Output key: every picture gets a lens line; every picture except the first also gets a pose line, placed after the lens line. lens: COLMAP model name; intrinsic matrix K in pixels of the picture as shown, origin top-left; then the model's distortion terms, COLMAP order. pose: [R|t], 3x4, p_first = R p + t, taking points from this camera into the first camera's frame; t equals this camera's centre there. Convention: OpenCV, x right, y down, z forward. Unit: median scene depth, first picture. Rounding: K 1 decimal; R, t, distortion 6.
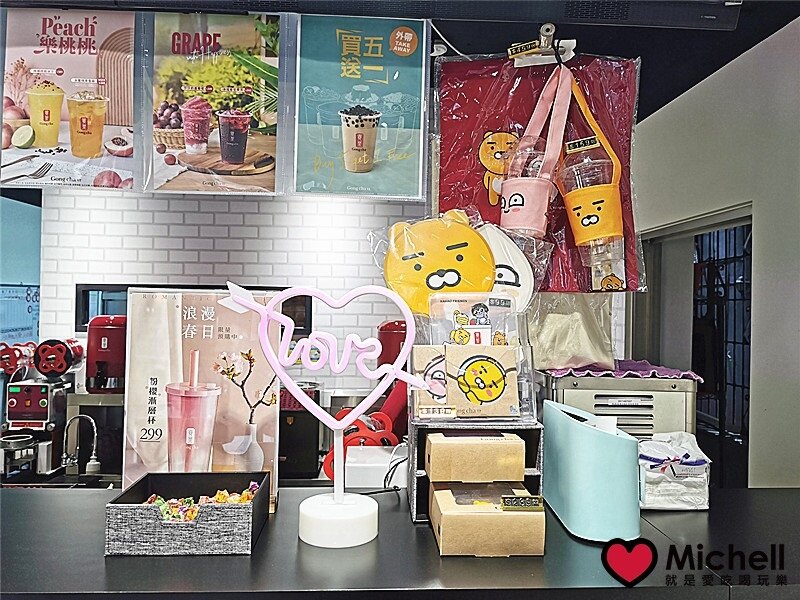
lens RADIAL K [[614.4, 0, 406.0], [0, 614.4, 302.0], [0, 0, 1]] dist [0.041629, -0.068533]
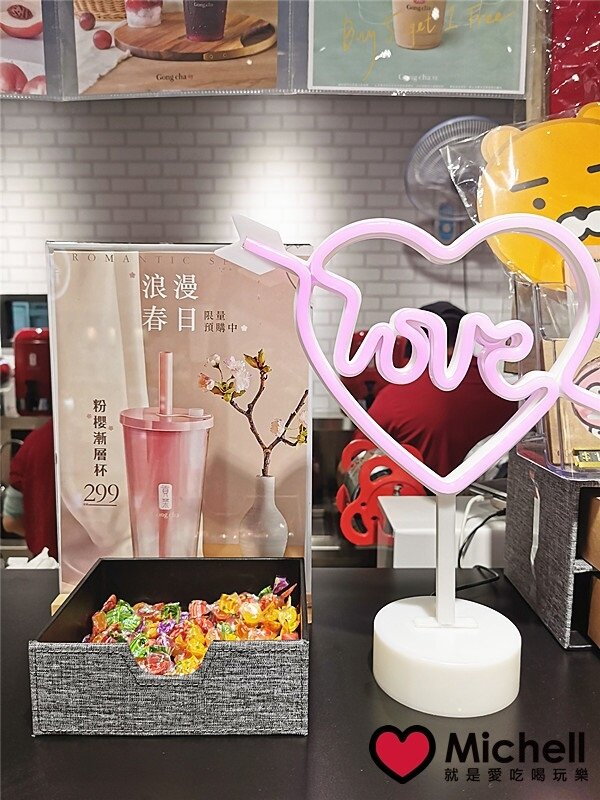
lens RADIAL K [[614.4, 0, 296.7], [0, 614.4, 405.4], [0, 0, 1]] dist [0.041629, -0.068533]
pose [[0.998354, -0.006621, -0.056975, -0.180770], [0.014305, 0.990670, 0.135531, 0.049441], [0.055546, -0.136123, 0.989134, 0.413423]]
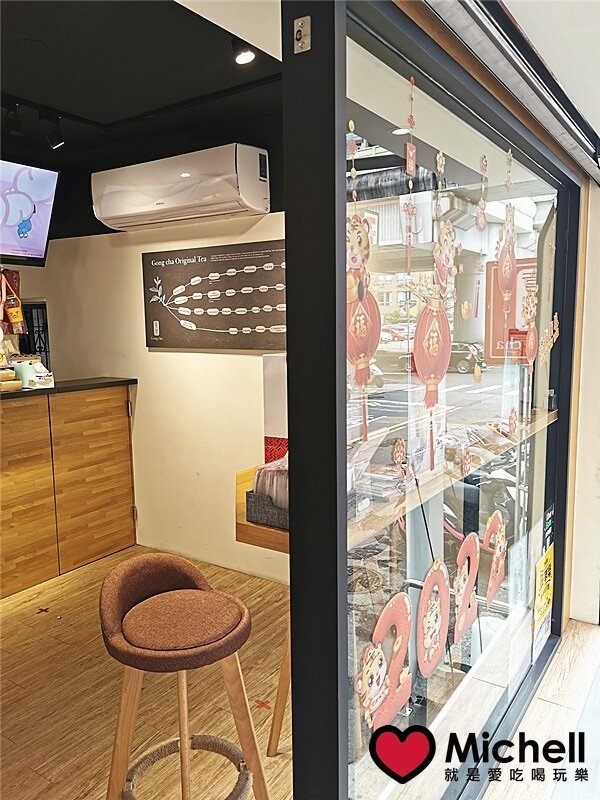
lens RADIAL K [[614.4, 0, 303.3], [0, 614.4, 399.5], [0, 0, 1]] dist [0.041629, -0.068533]
pose [[0.588100, -0.126471, 0.798839, -1.945473], [0.021161, 0.989766, 0.141120, -0.131764], [-0.808511, -0.066089, 0.584758, -3.000066]]
